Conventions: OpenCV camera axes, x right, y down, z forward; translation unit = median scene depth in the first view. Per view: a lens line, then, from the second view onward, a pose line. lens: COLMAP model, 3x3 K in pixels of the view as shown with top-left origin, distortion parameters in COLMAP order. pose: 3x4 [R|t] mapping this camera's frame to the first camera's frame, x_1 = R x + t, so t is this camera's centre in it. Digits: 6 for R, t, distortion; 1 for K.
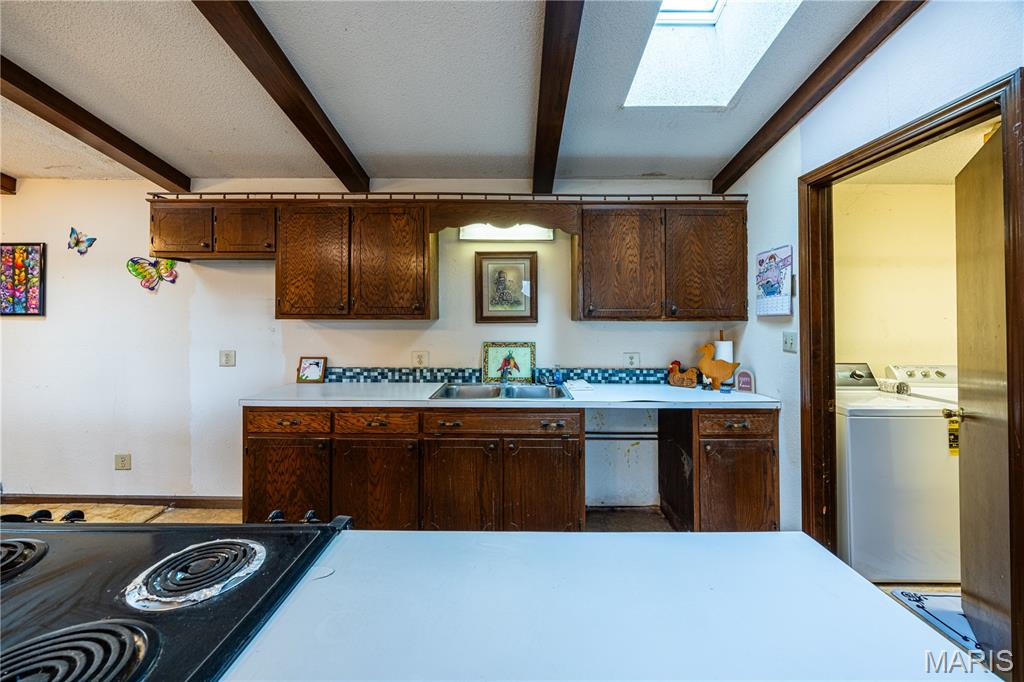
lens RADIAL K [[406.1, 0, 513.3], [0, 406.1, 332.3], [0, 0, 1]] dist [-0.003445, 0.001015]
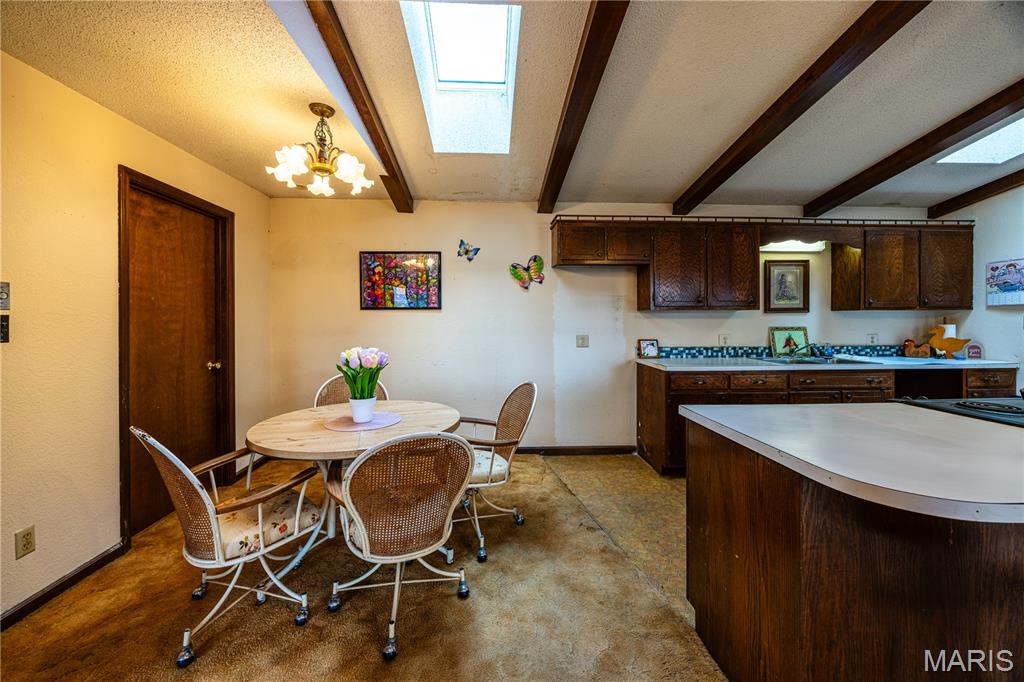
lens RADIAL K [[406.1, 0, 465.7], [0, 406.1, 341.5], [0, 0, 1]] dist [-0.003445, 0.001015]
pose [[0.998156, -0.009272, 0.059996, -1.170305], [0.008183, 0.999798, 0.018371, 0.038737], [-0.060155, -0.017846, 0.998030, -0.287131]]
